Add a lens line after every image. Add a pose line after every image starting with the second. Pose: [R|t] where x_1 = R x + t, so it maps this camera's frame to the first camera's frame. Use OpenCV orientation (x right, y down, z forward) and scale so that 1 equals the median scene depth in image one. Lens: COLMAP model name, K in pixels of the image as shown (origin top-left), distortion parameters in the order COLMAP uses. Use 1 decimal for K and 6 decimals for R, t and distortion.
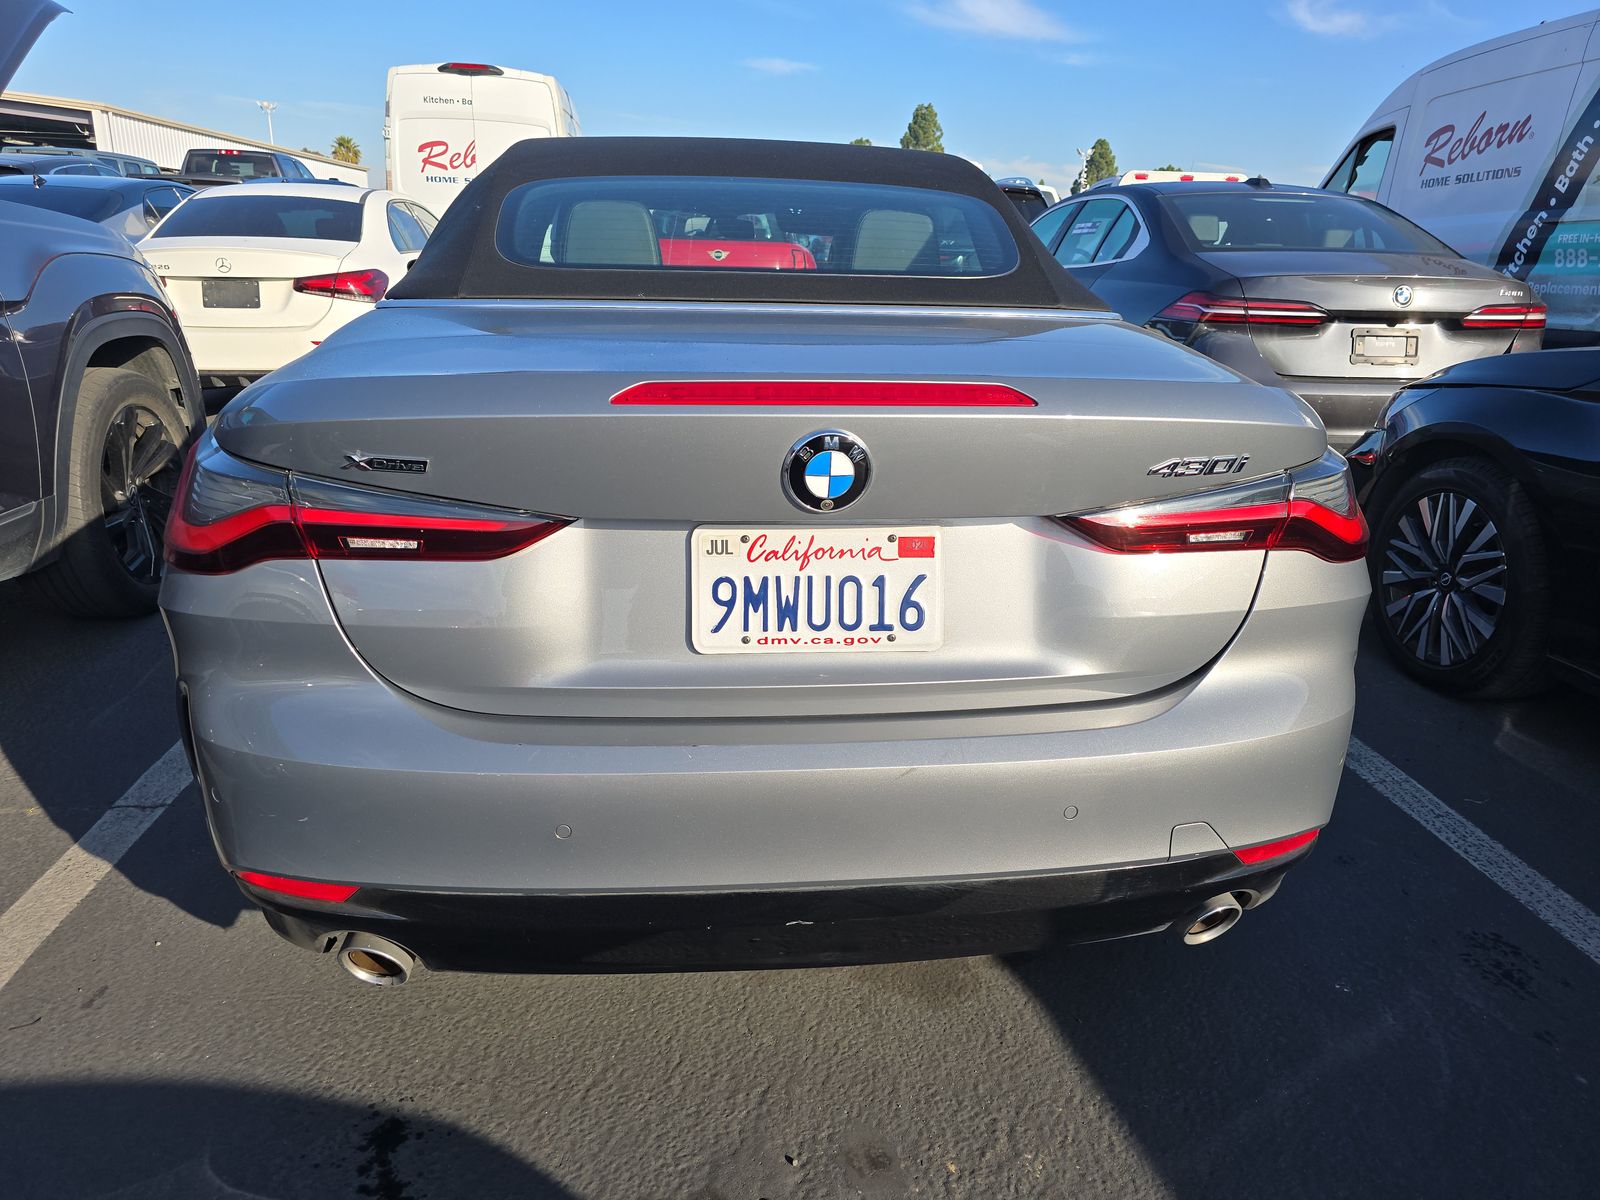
lens RADIAL K [[1140.3, 0, 795.0], [0, 1140.3, 601.9], [0, 0, 1]] dist [0.070188, -0.068929]
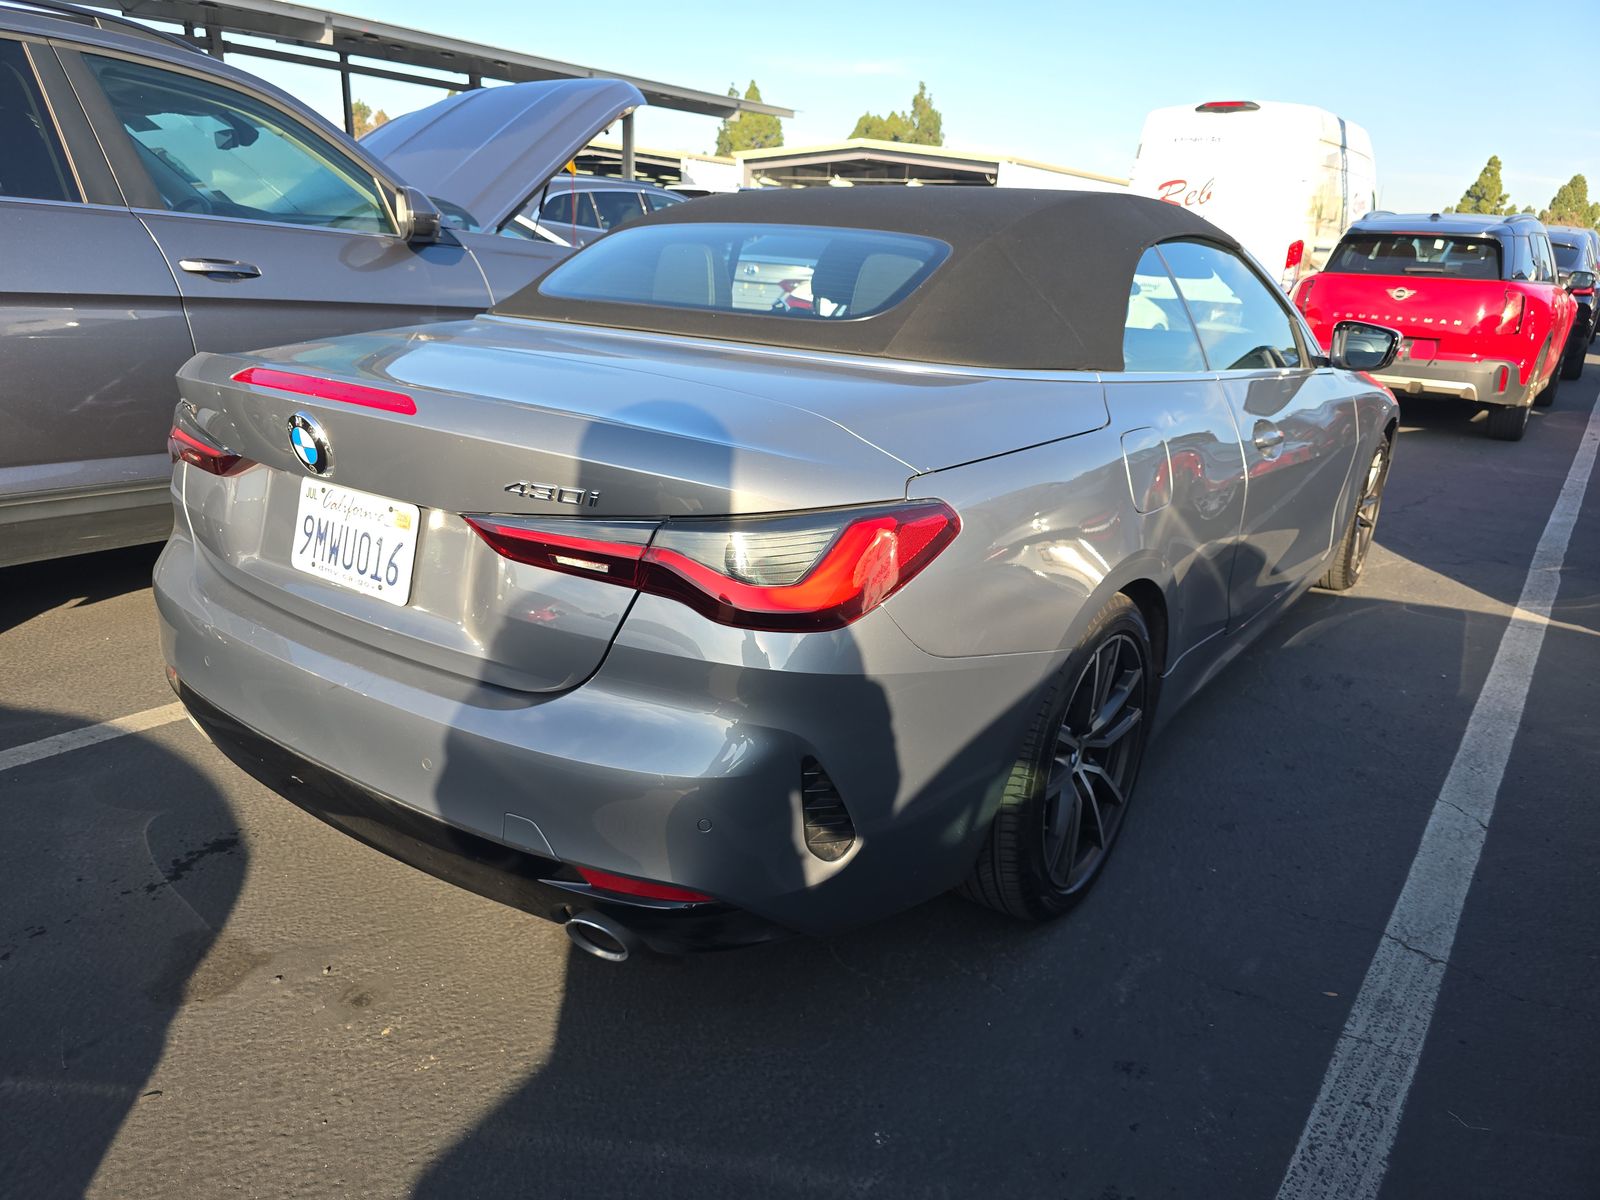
lens RADIAL K [[1140.3, 0, 795.0], [0, 1140.3, 601.9], [0, 0, 1]] dist [0.070188, -0.068929]
pose [[0.716311, 0.216419, -0.663371, 1.143060], [-0.233789, 0.970174, 0.064064, -0.128549], [0.657450, 0.109199, 0.745543, 0.320701]]
